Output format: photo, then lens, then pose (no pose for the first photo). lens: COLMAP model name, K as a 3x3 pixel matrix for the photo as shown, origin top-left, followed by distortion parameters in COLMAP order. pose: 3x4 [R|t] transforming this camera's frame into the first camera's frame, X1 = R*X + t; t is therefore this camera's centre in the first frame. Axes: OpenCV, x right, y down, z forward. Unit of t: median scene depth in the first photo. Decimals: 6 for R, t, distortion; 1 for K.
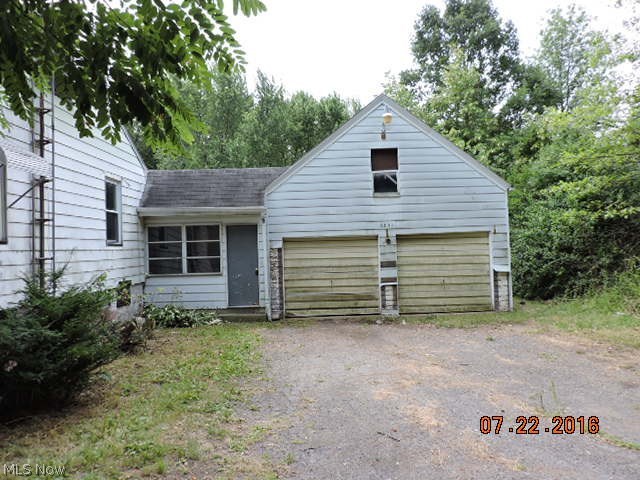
lens RADIAL K [[455.1, 0, 320.0], [0, 455.1, 240.0], [0, 0, 1]] dist [-0.031537, 0.006215]
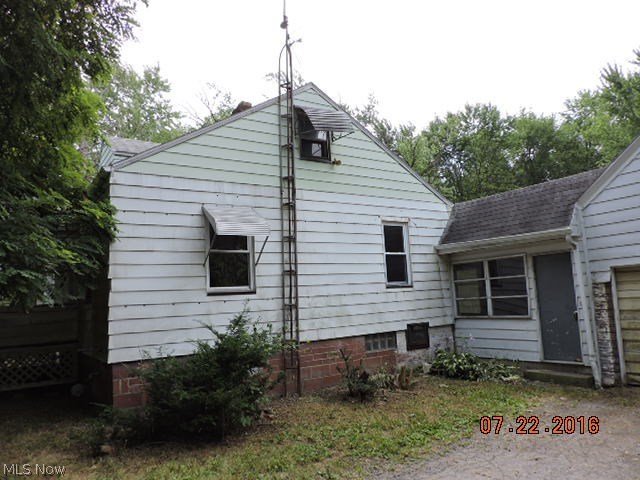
lens RADIAL K [[455.1, 0, 320.0], [0, 455.1, 240.0], [0, 0, 1]] dist [-0.031537, 0.006215]
pose [[0.542753, -0.109352, -0.832743, 0.256522], [0.054540, 0.993984, -0.094978, -0.005211], [0.838120, 0.006132, 0.545452, 0.260140]]
